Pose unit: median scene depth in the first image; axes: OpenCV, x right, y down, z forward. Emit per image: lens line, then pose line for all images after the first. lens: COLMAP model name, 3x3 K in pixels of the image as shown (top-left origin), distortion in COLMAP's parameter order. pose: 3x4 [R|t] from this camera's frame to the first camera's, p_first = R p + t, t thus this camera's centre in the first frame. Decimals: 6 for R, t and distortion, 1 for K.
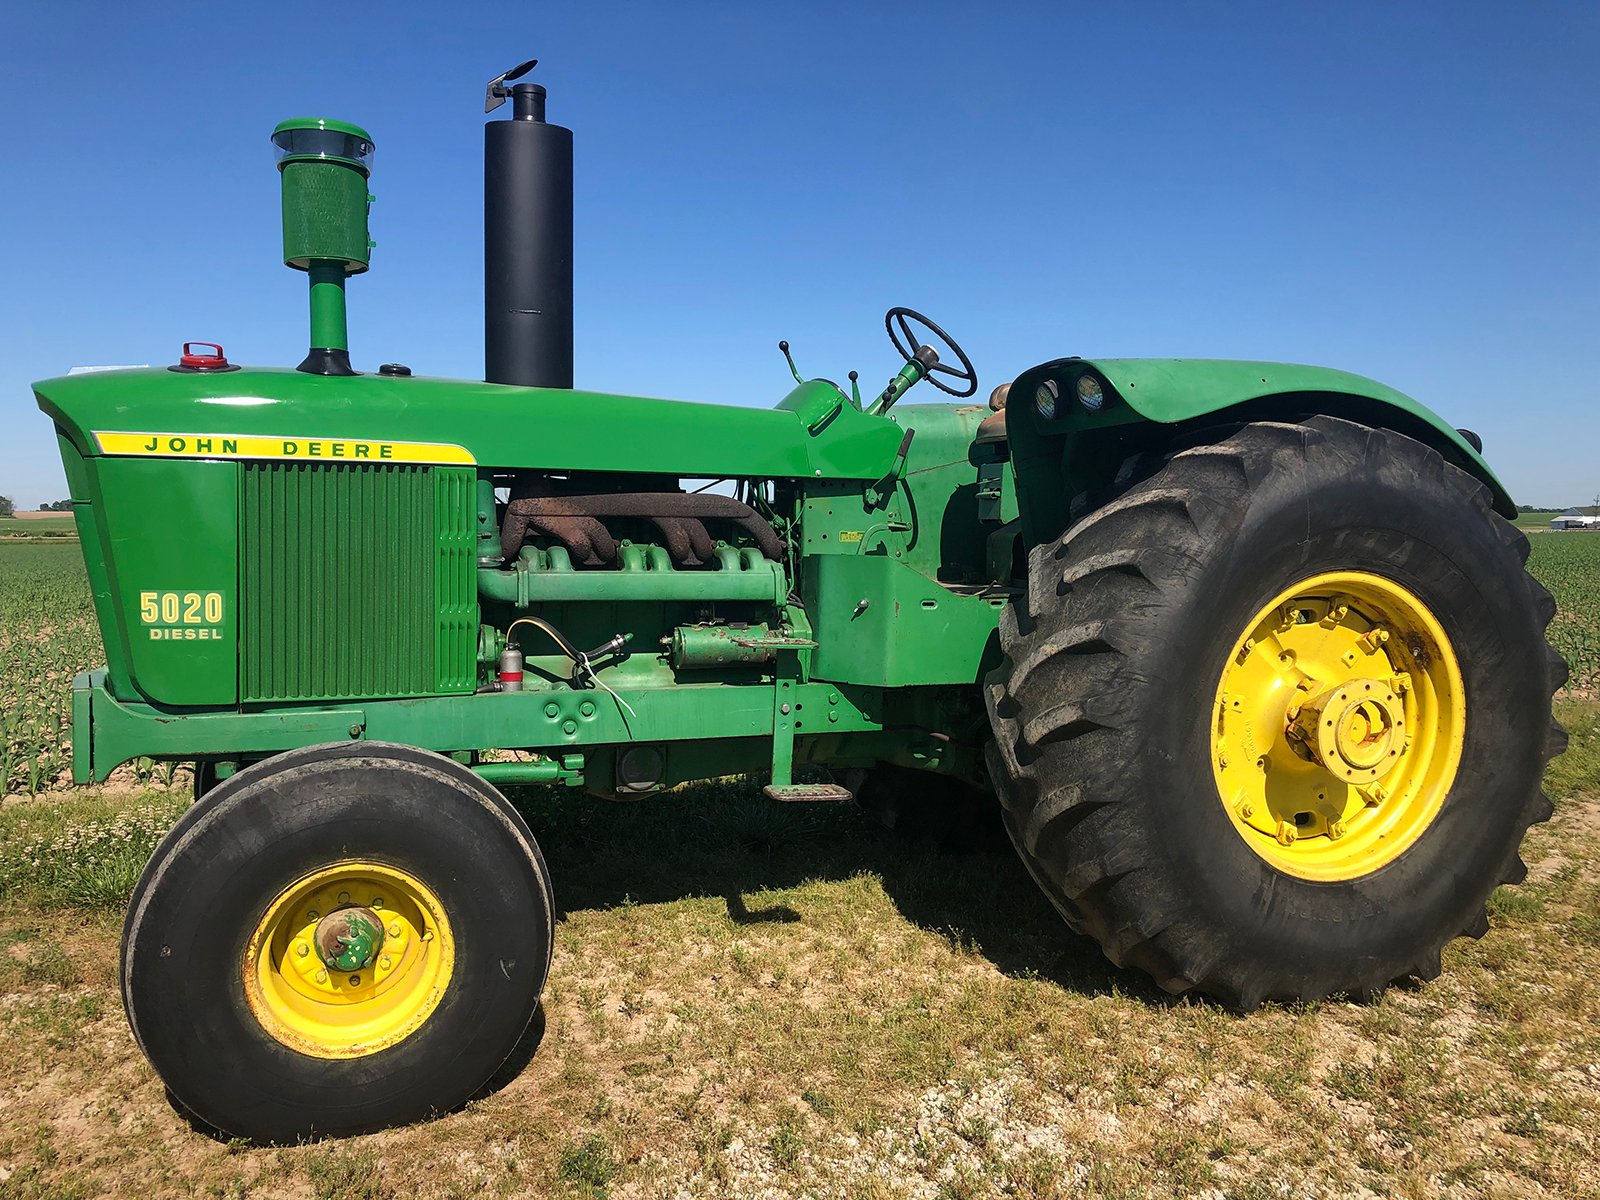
lens RADIAL K [[1342.8, 0, 779.8], [0, 1342.8, 597.4], [0, 0, 1]] dist [0.045547, -0.078493]
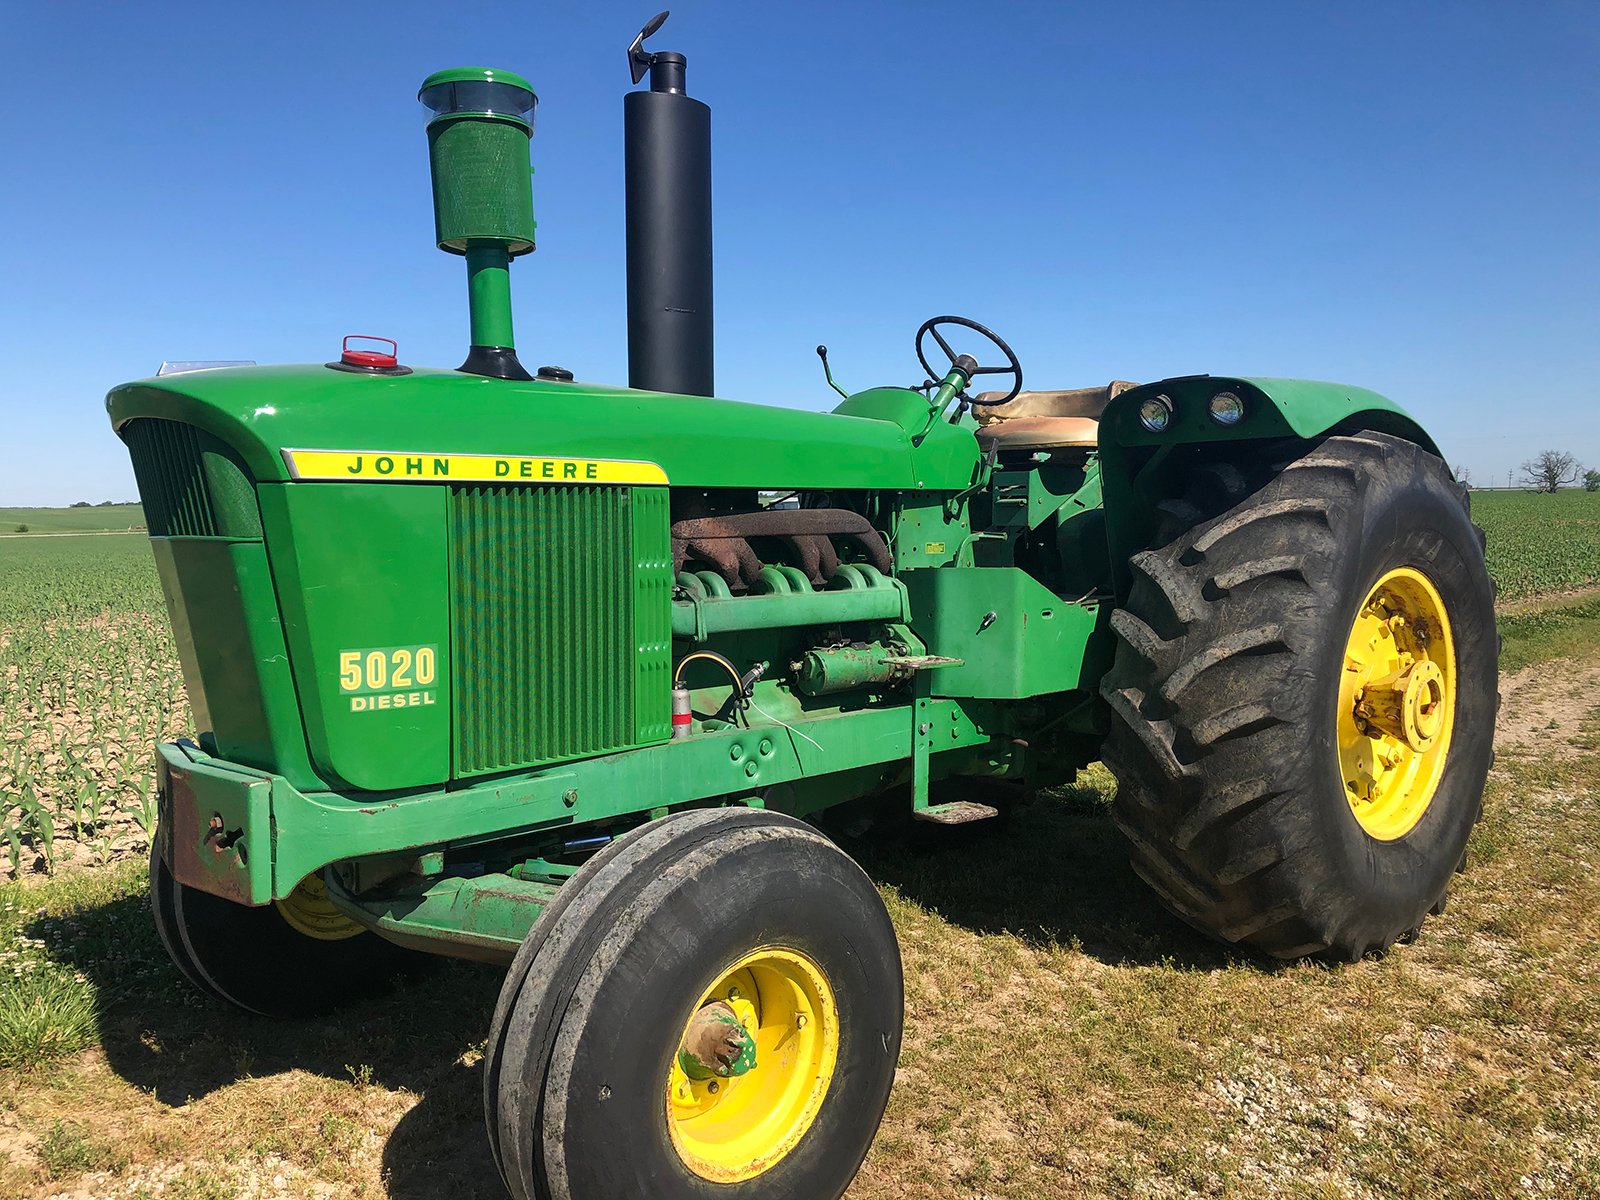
lens RADIAL K [[1346.8, 0, 800.0], [0, 1346.8, 600.0], [0, 0, 1]] dist [0.054539, -0.083856]
pose [[0.912957, -0.046754, 0.405368, -0.515865], [0.041909, 0.998904, 0.020824, -0.037570], [-0.405898, -0.002023, 0.913916, 0.158580]]
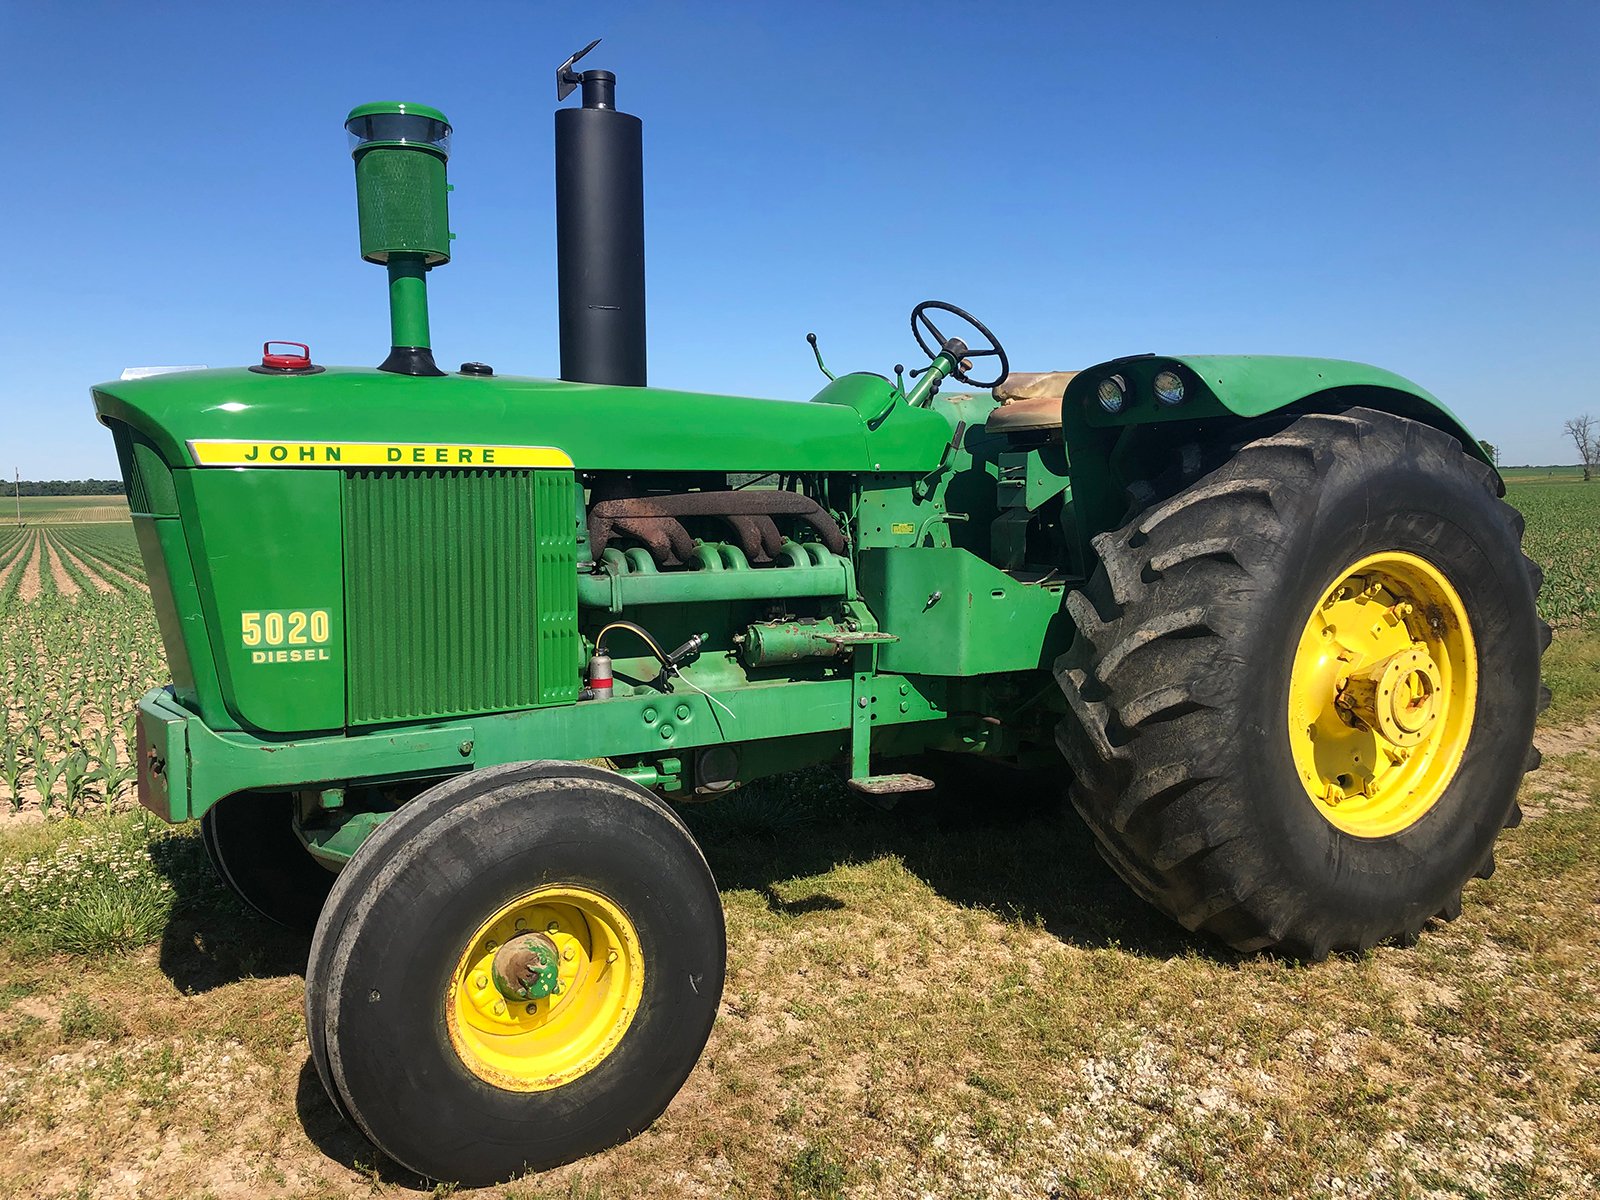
lens RADIAL K [[1342.8, 0, 779.8], [0, 1342.8, 597.4], [0, 0, 1]] dist [0.045547, -0.078493]
pose [[0.983081, -0.034756, 0.179844, -0.260388], [0.031039, 0.999243, 0.023442, -0.023421], [-0.180523, -0.017464, 0.983416, 0.021061]]
